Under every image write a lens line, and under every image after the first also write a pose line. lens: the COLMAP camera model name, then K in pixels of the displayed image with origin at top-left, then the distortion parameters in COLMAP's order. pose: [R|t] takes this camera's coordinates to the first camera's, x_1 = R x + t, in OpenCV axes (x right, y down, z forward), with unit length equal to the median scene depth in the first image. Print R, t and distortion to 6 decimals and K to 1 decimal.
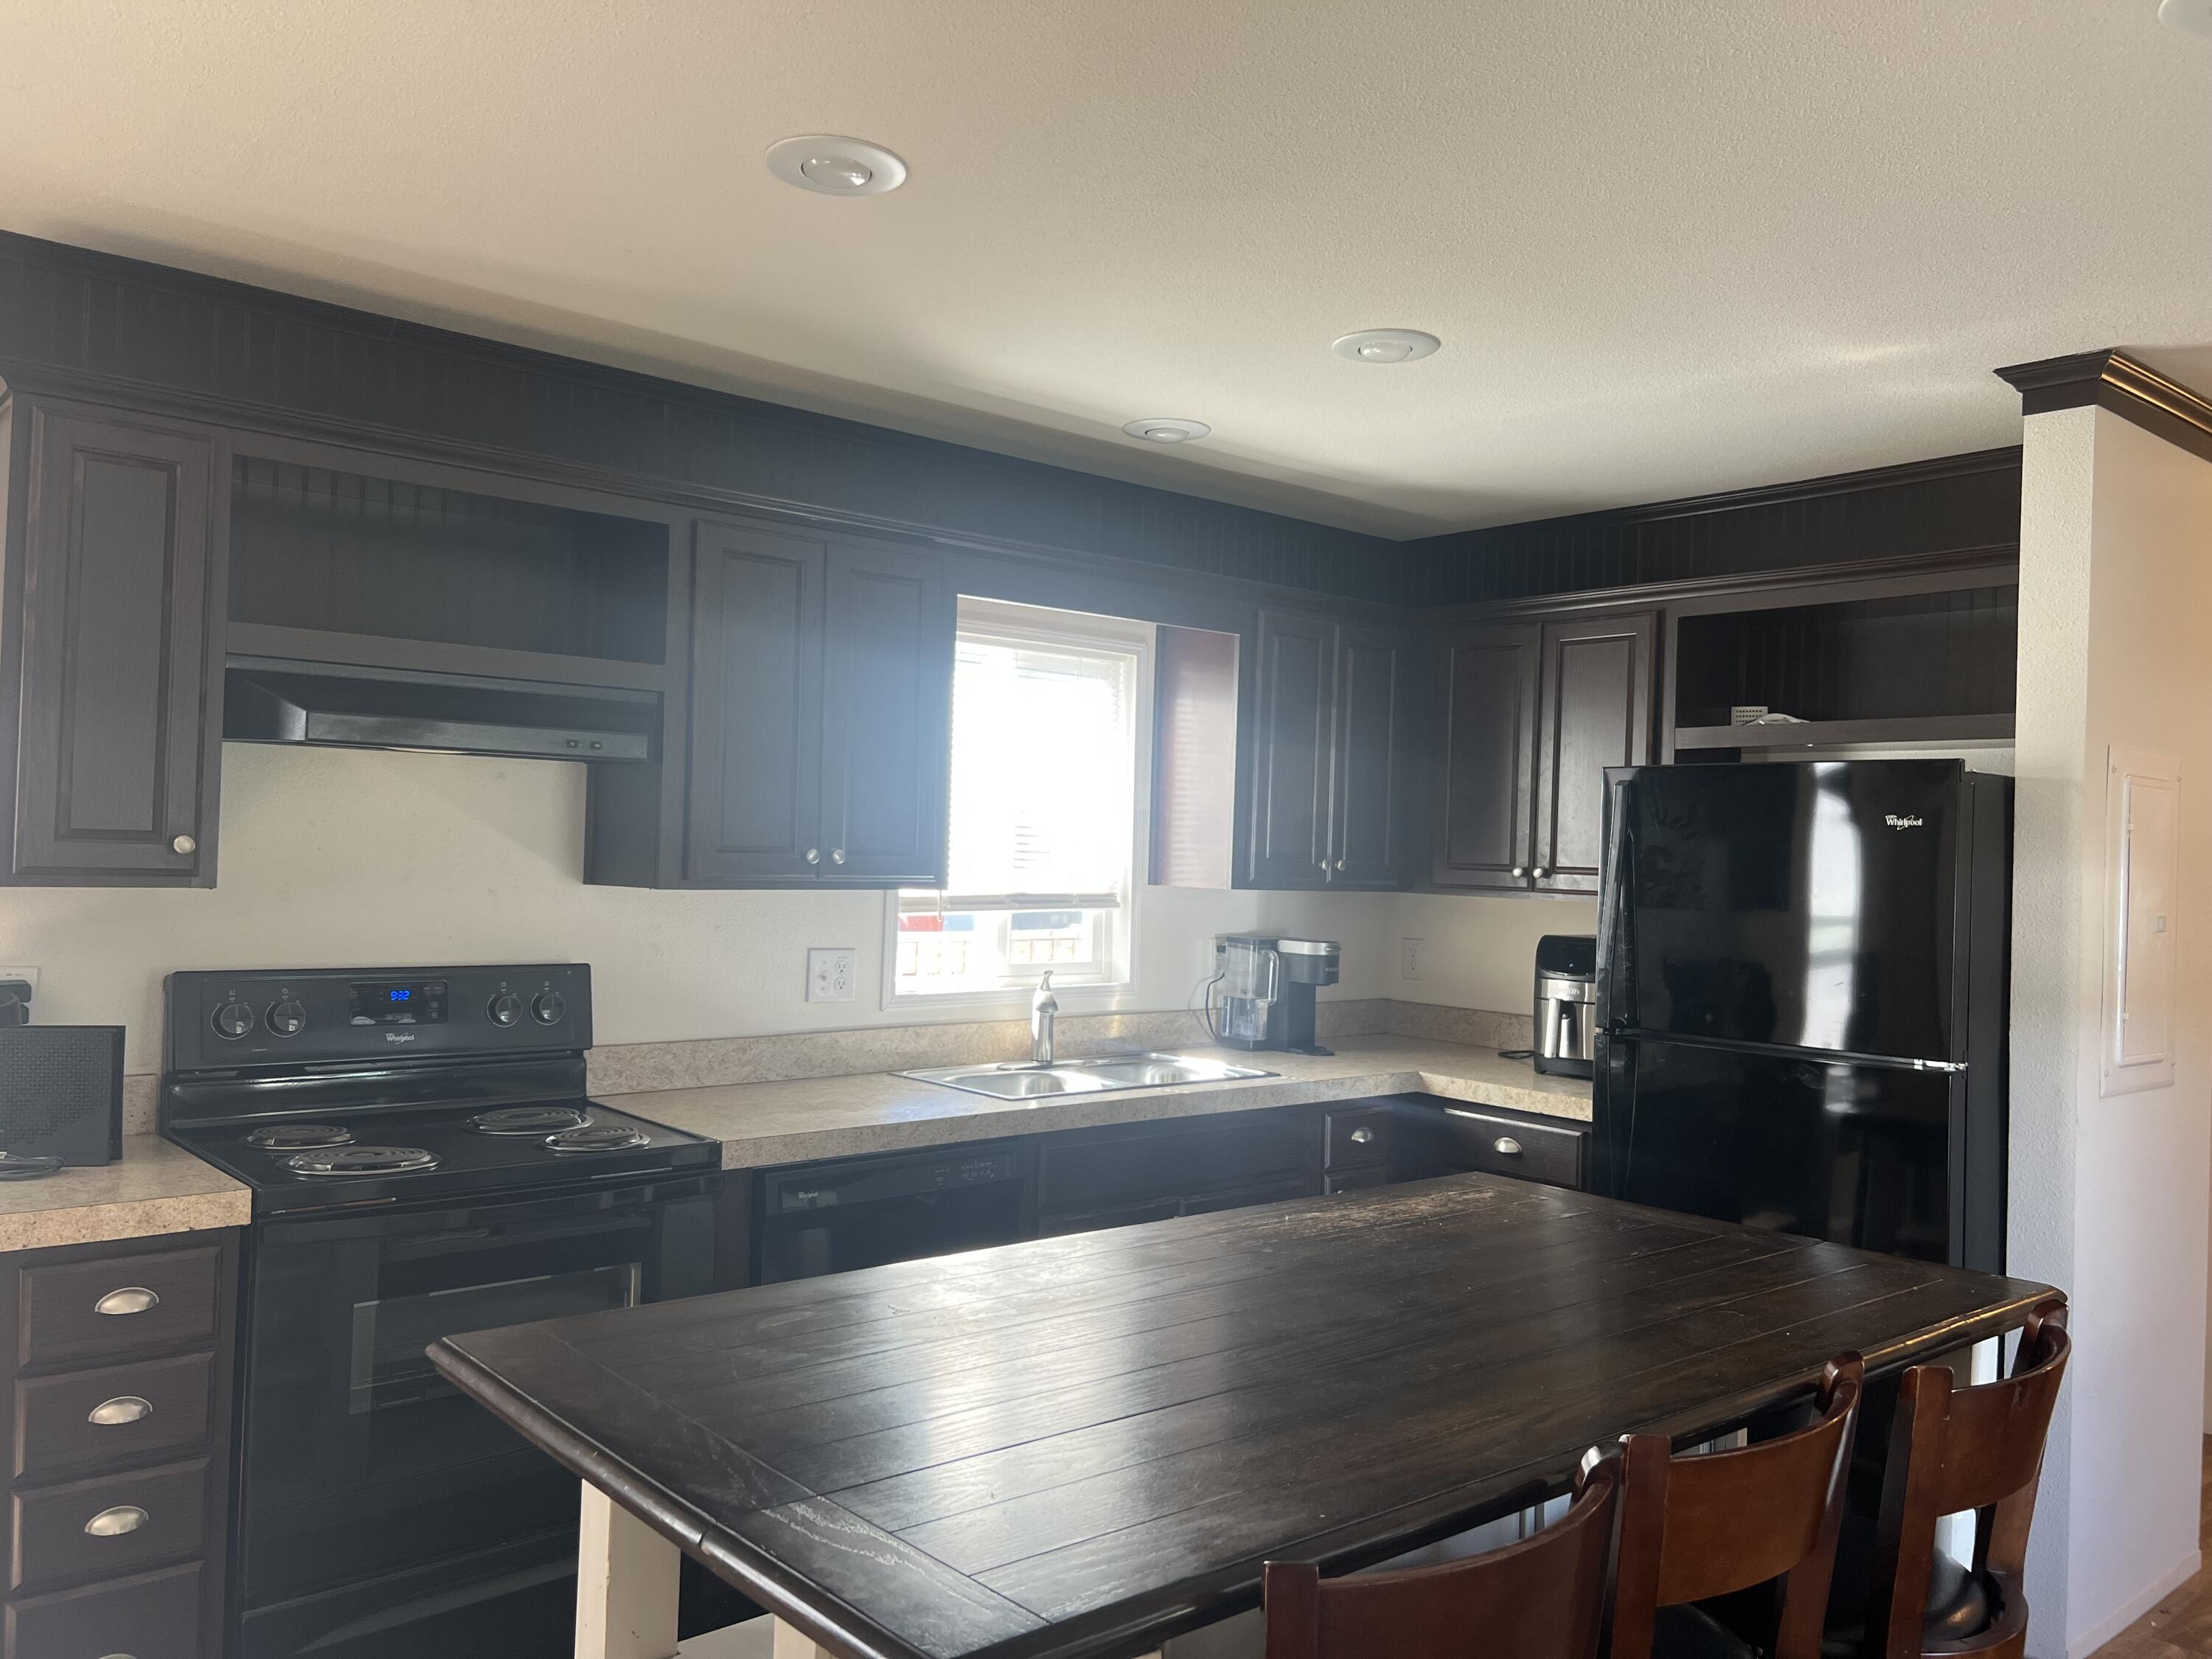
lens RADIAL K [[1669.1, 0, 1114.7], [0, 1669.1, 837.0], [0, 0, 1]] dist [0.048624, -0.045141]
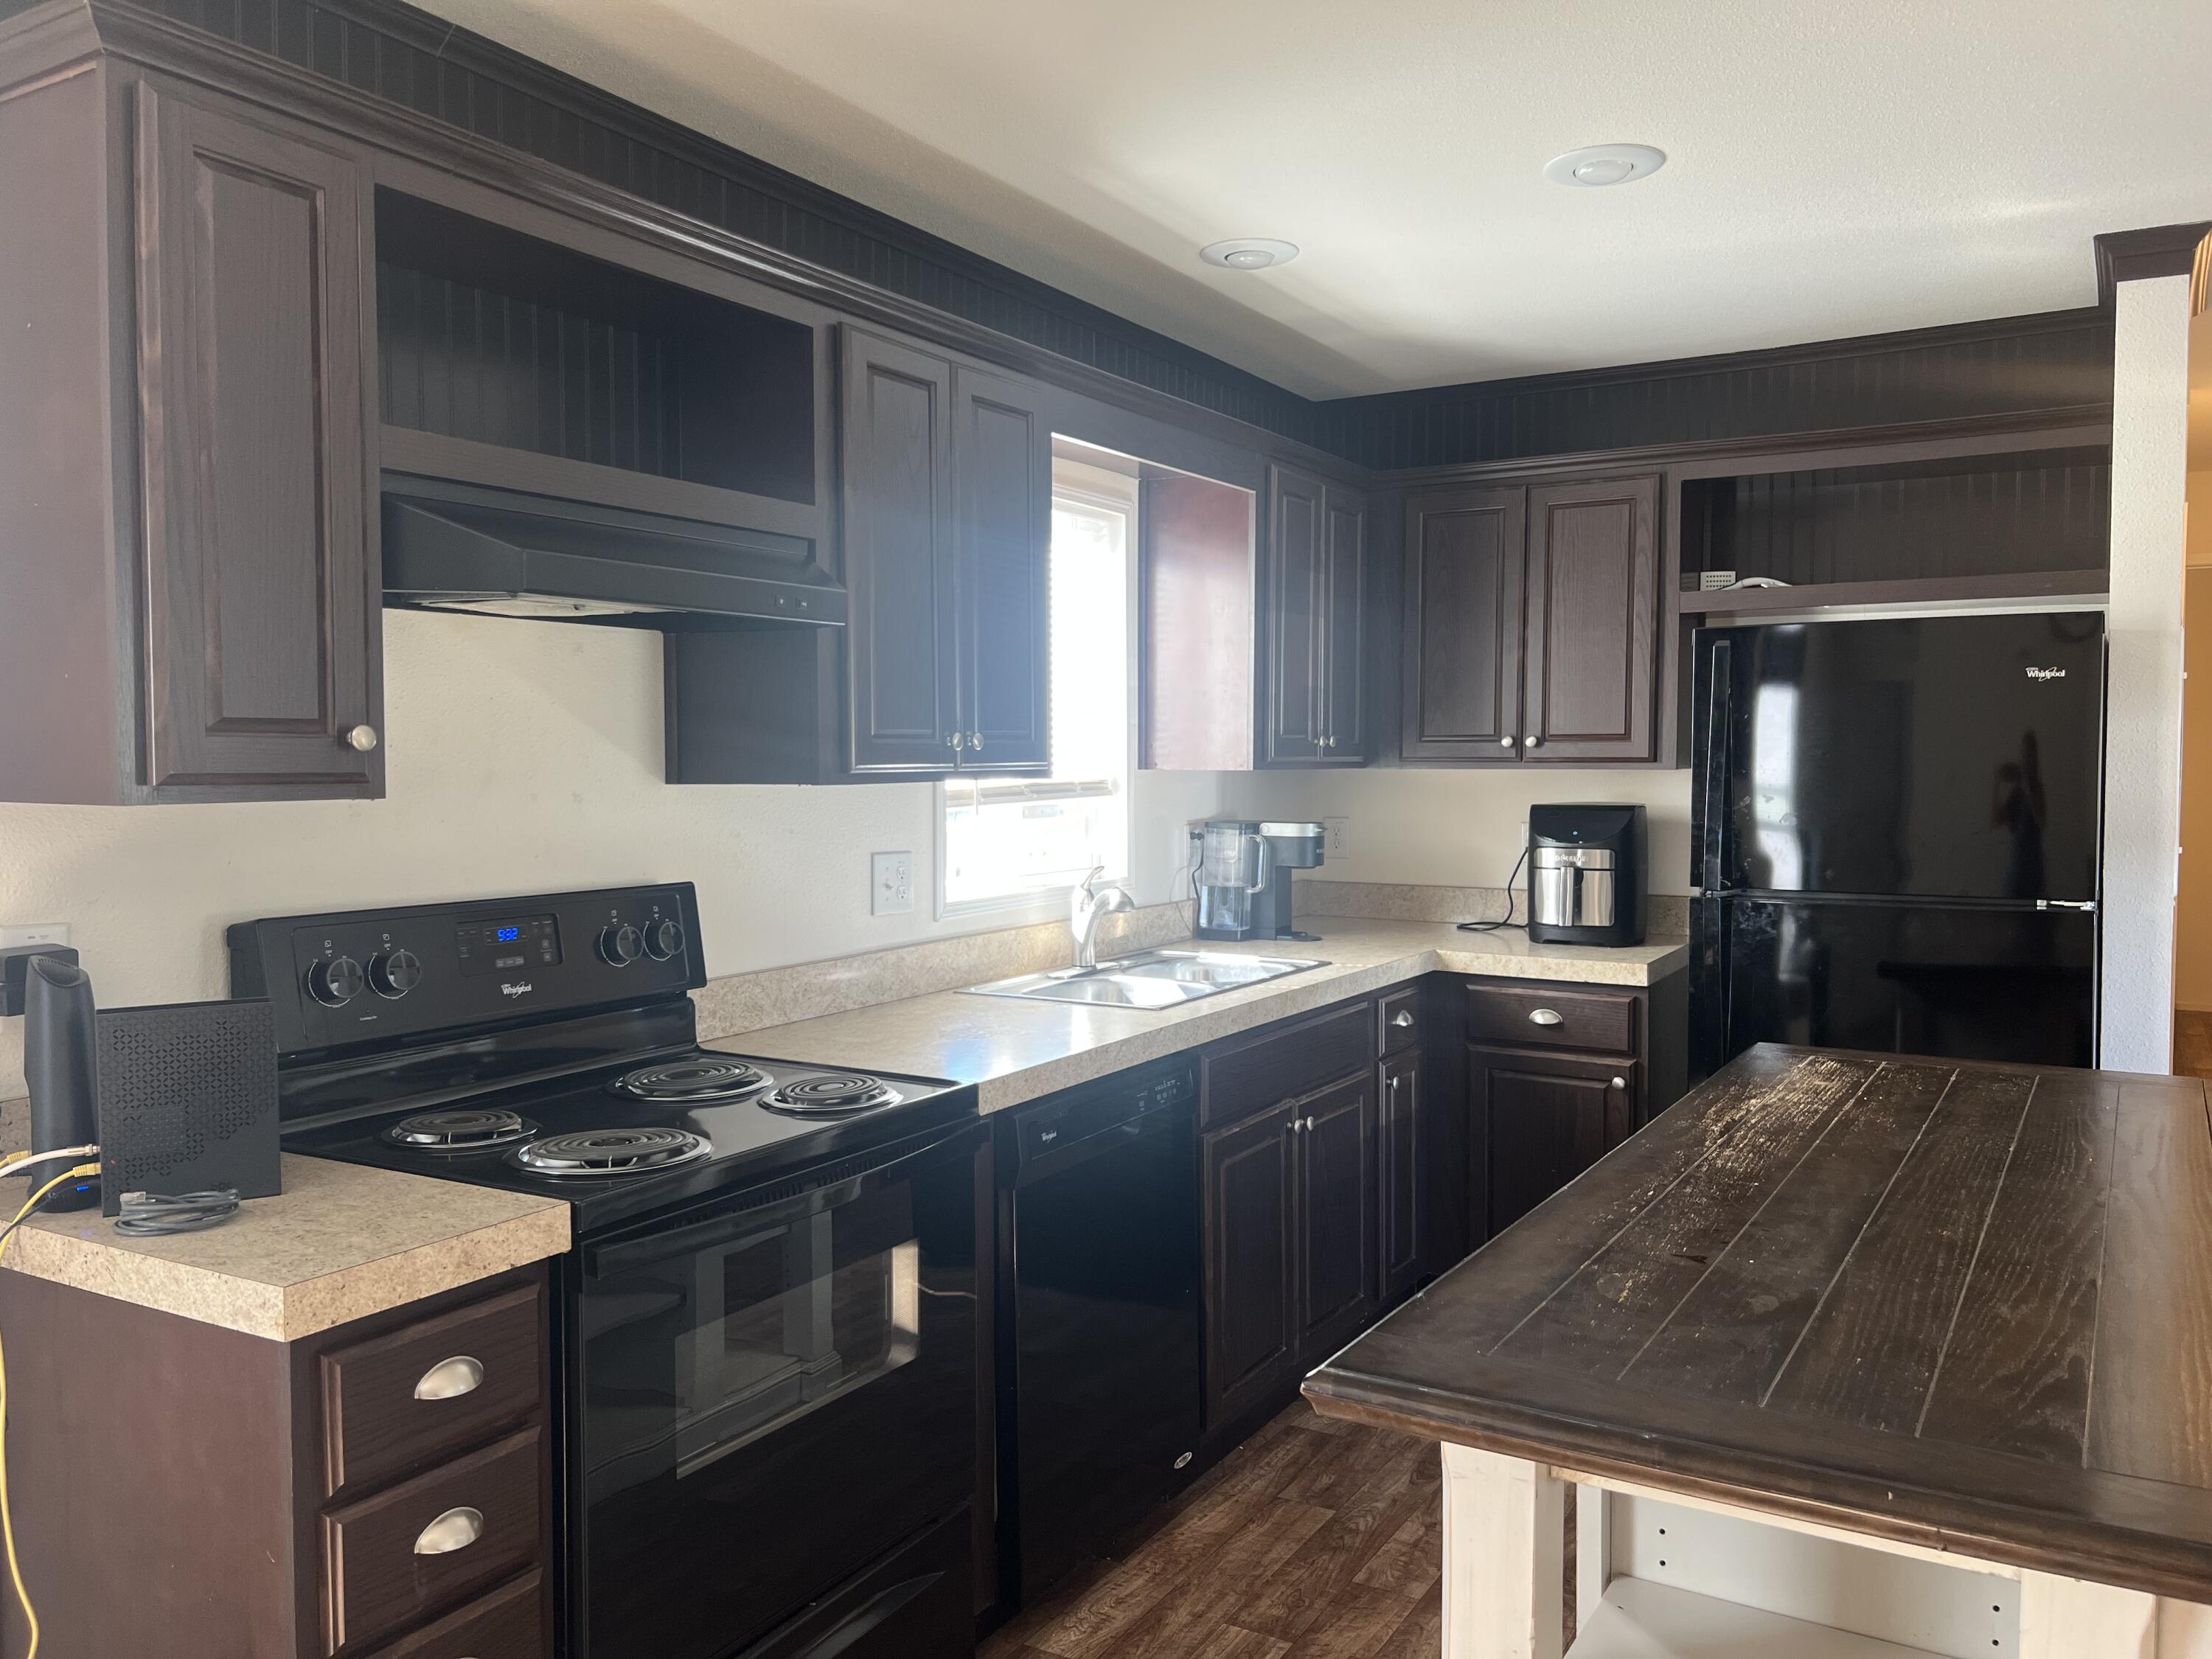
lens RADIAL K [[1669.1, 0, 1111.3], [0, 1669.1, 826.3], [0, 0, 1]] dist [0.048624, -0.045141]
pose [[0.949107, -0.045189, 0.311695, -0.324132], [0.027711, 0.997797, 0.060280, 0.005236], [-0.313732, -0.048575, 0.948268, 0.154243]]
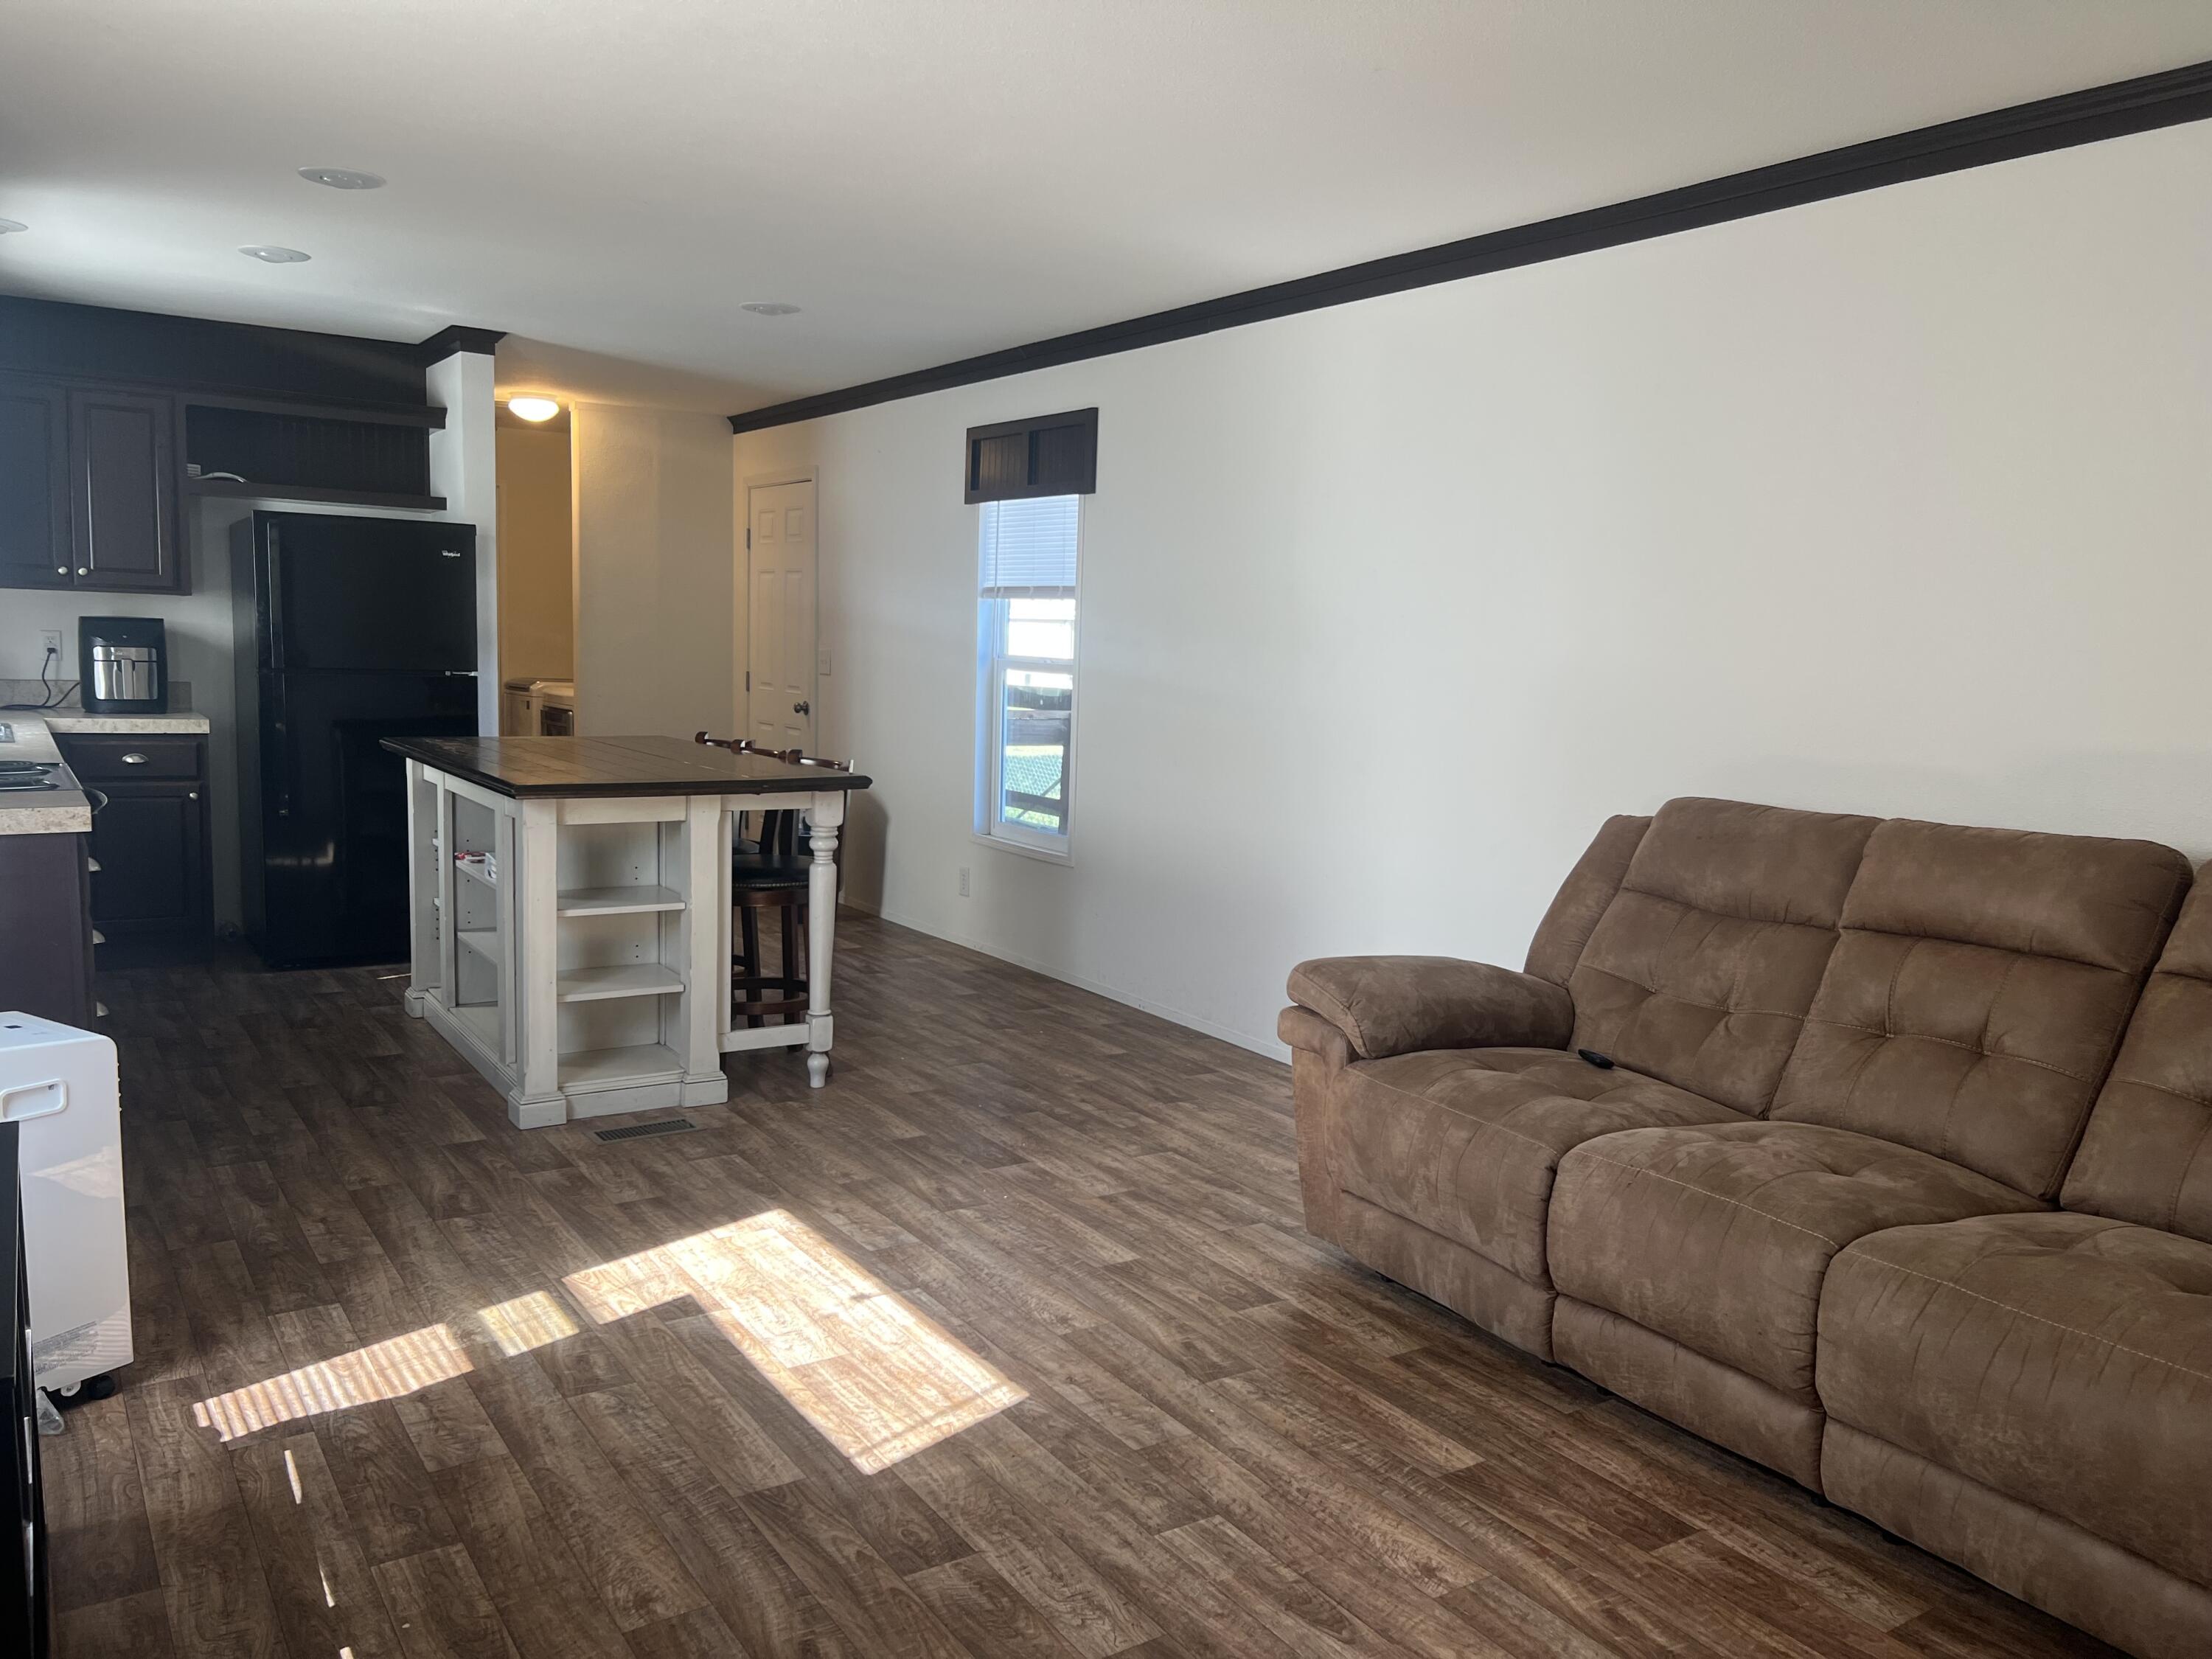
lens RADIAL K [[1669.1, 0, 1117.6], [0, 1669.1, 830.9], [0, 0, 1]] dist [0.048624, -0.045141]
pose [[0.125919, -0.135793, 0.982703, -1.166984], [-0.041820, 0.988980, 0.142019, -0.001122], [-0.991159, -0.058979, 0.118852, -0.039287]]
